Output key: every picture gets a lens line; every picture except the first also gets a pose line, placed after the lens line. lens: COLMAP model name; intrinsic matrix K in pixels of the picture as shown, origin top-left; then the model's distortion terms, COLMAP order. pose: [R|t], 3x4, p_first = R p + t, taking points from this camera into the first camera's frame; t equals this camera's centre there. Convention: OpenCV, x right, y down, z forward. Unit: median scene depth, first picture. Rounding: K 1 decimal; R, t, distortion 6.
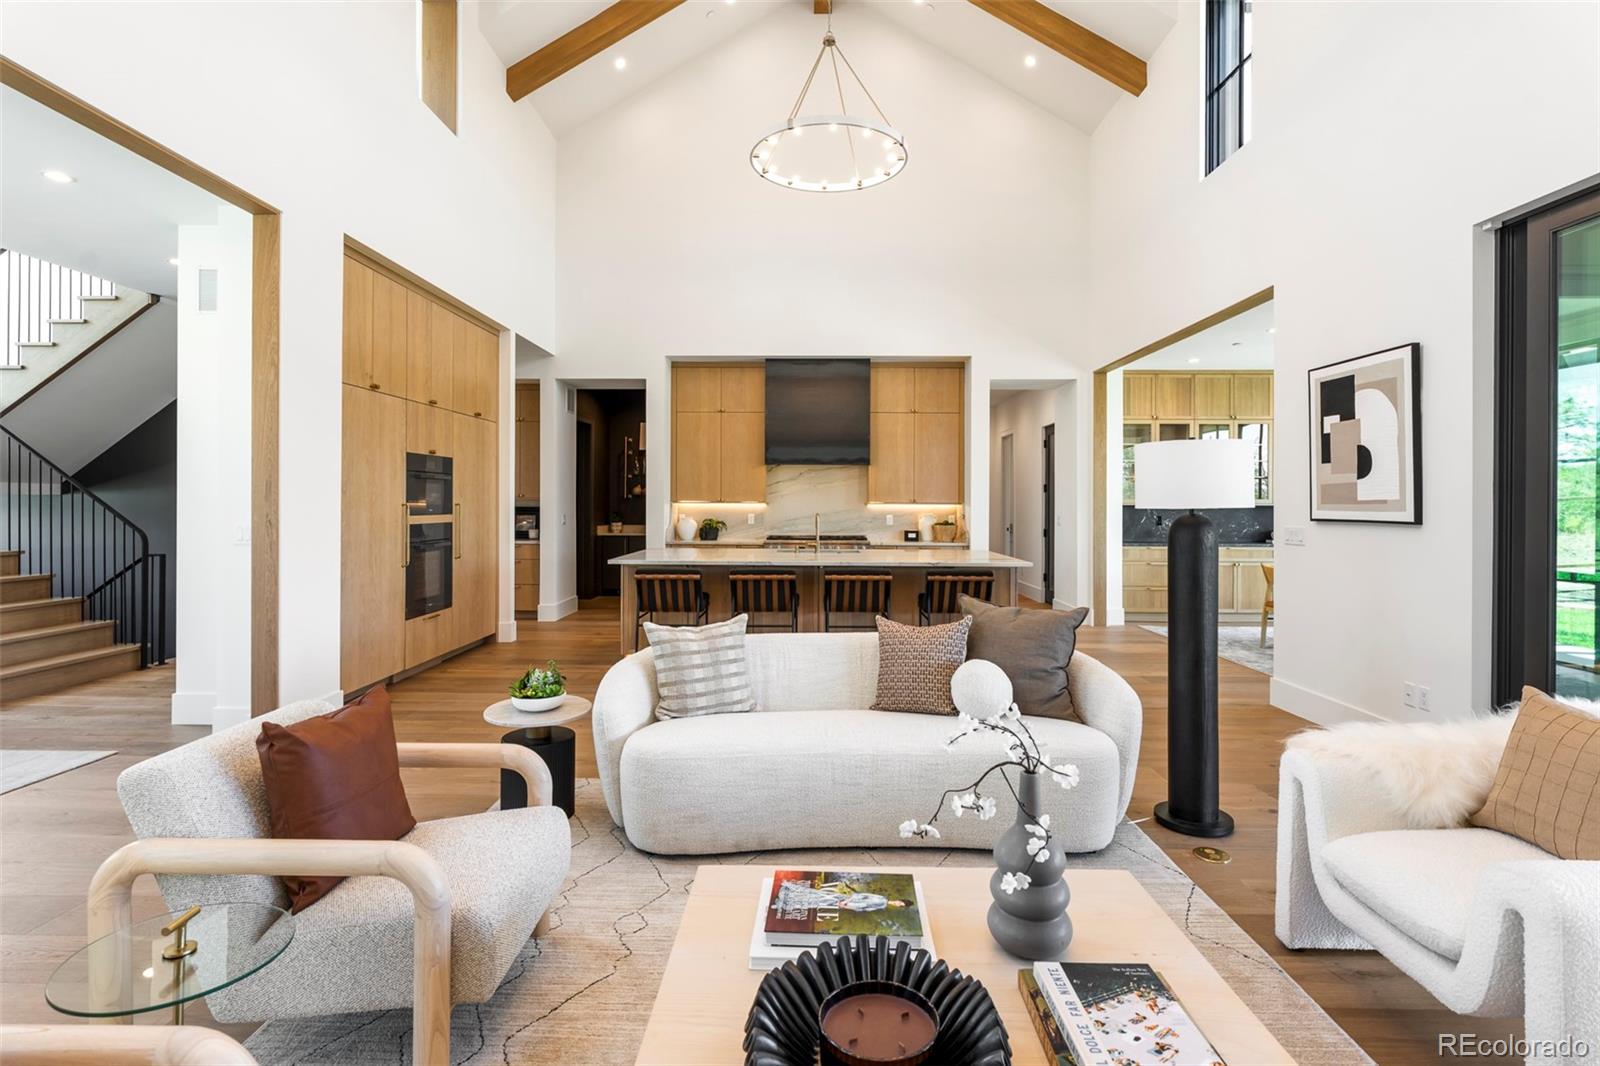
lens RADIAL K [[774.1, 0, 793.8], [0, 774.1, 503.5], [0, 0, 1]] dist [0.000668, -0.000167]
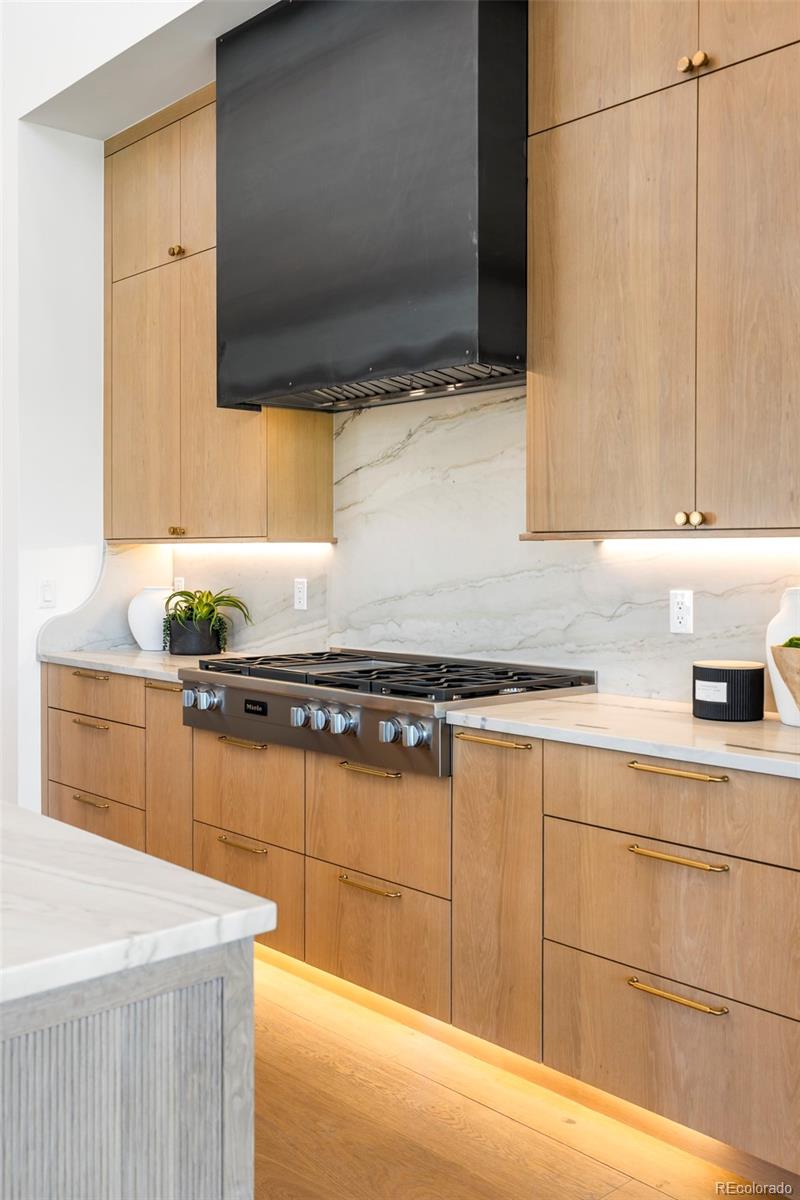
lens RADIAL K [[1153.6, 0, 398.2], [0, 1153.6, 569.3], [0, 0, 1]] dist [0.000162, 0.000000]
pose [[0.694291, 0.005839, -0.719670, 0.316933], [-0.002016, 0.999979, 0.006168, 0.007636], [0.719691, -0.002831, 0.694288, 0.741785]]
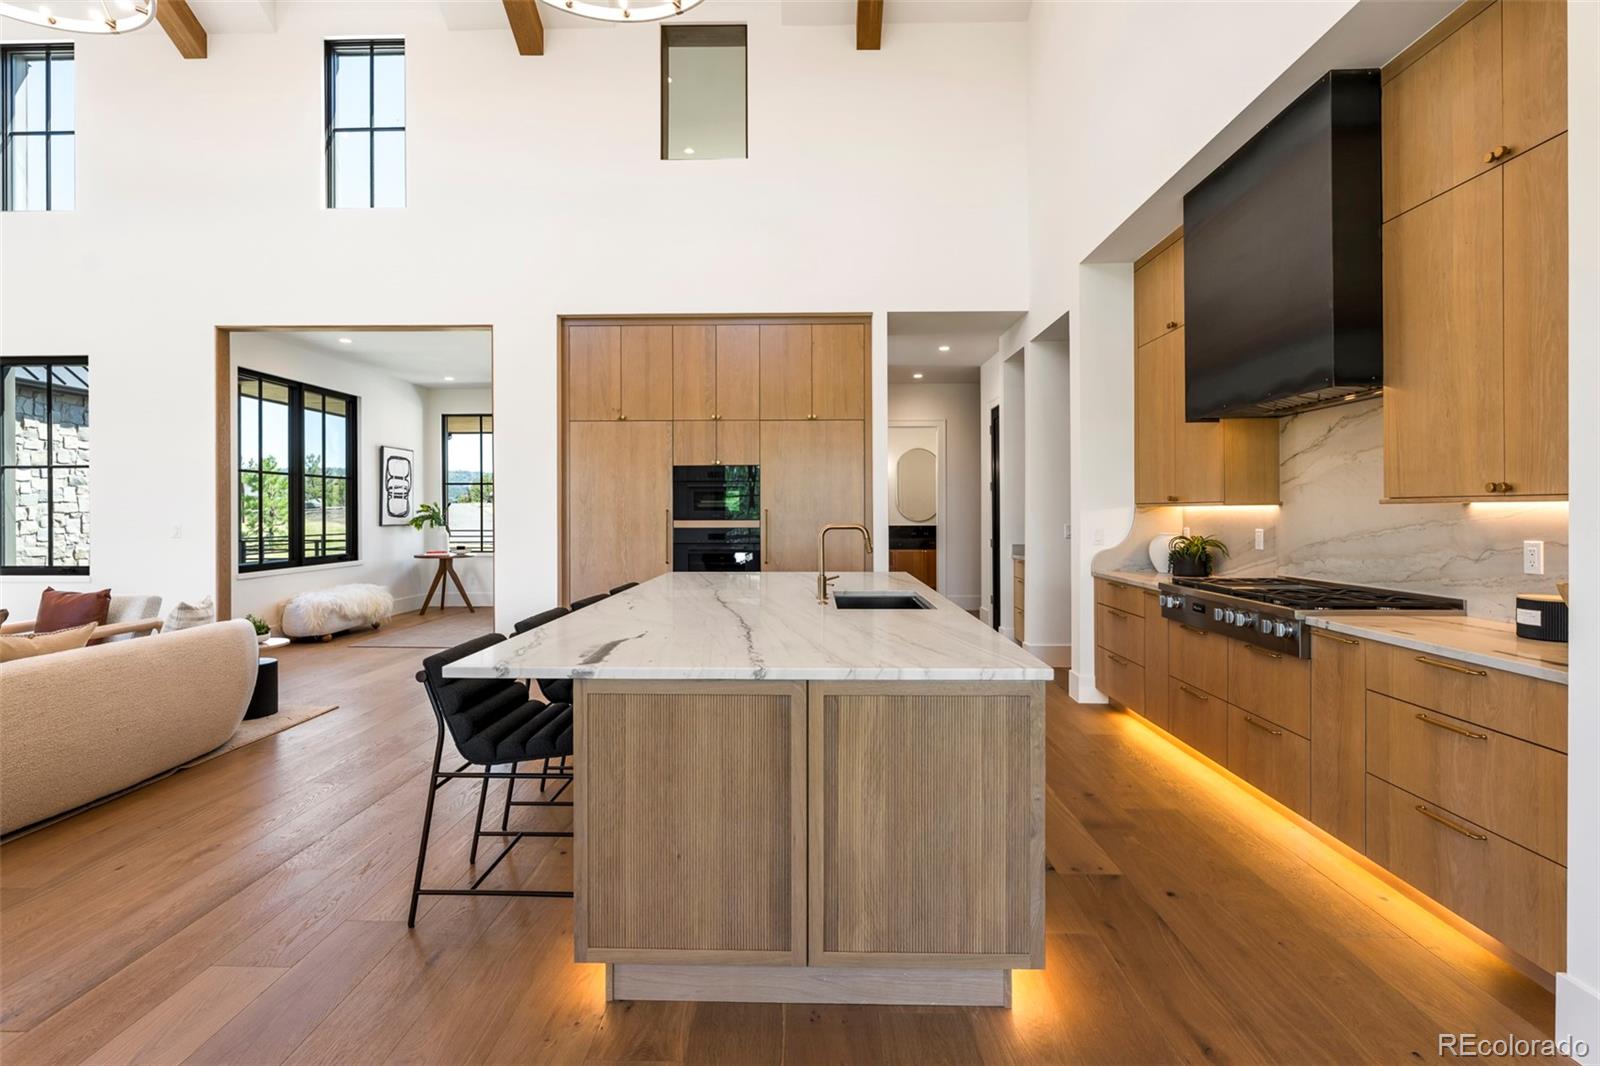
lens RADIAL K [[774.1, 0, 795.1], [0, 774.1, 517.7], [0, 0, 1]] dist [0.000668, -0.000167]
pose [[0.000519, 0.003119, -0.999995, 0.426836], [0.001676, 0.999994, 0.003120, 0.005494], [0.999998, -0.001678, 0.000514, 0.755723]]
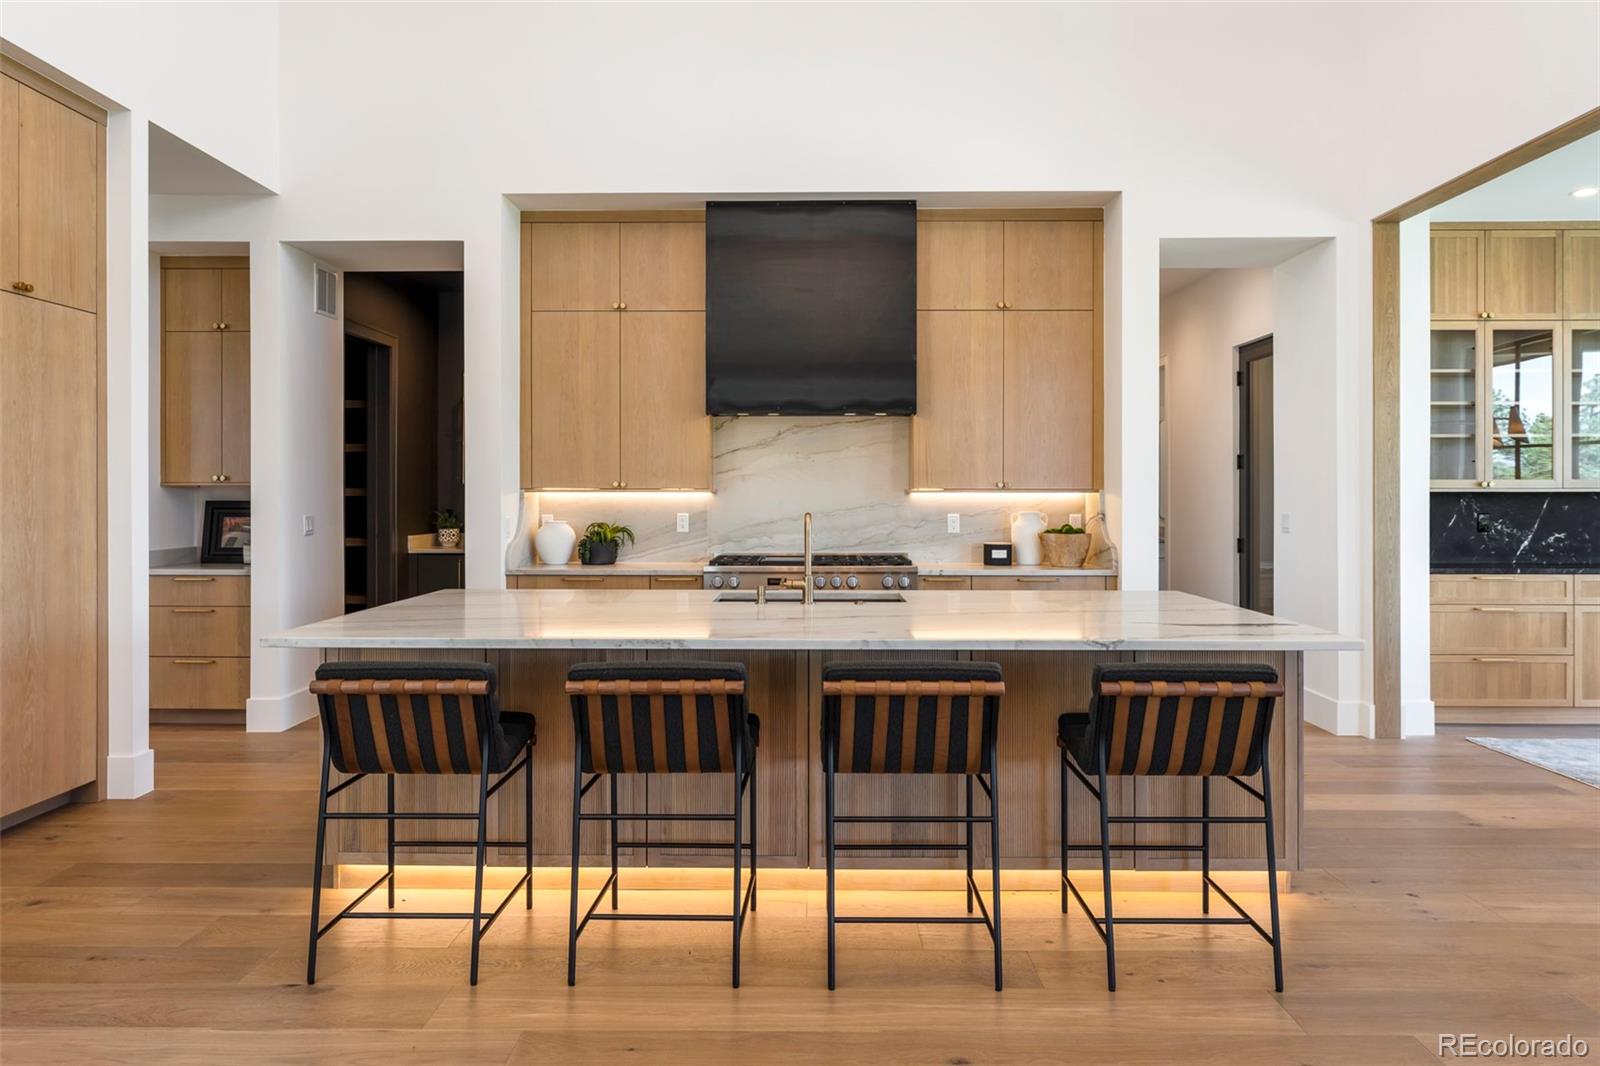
lens RADIAL K [[1096.6, 0, 799.4], [0, 1096.6, 515.5], [0, 0, 1]] dist [0.003551, 0.001401]
pose [[0.999916, -0.004775, 0.012017, 0.014075], [0.004541, 0.999802, 0.019382, 0.001635], [-0.012107, -0.019326, 0.999740, 0.290190]]
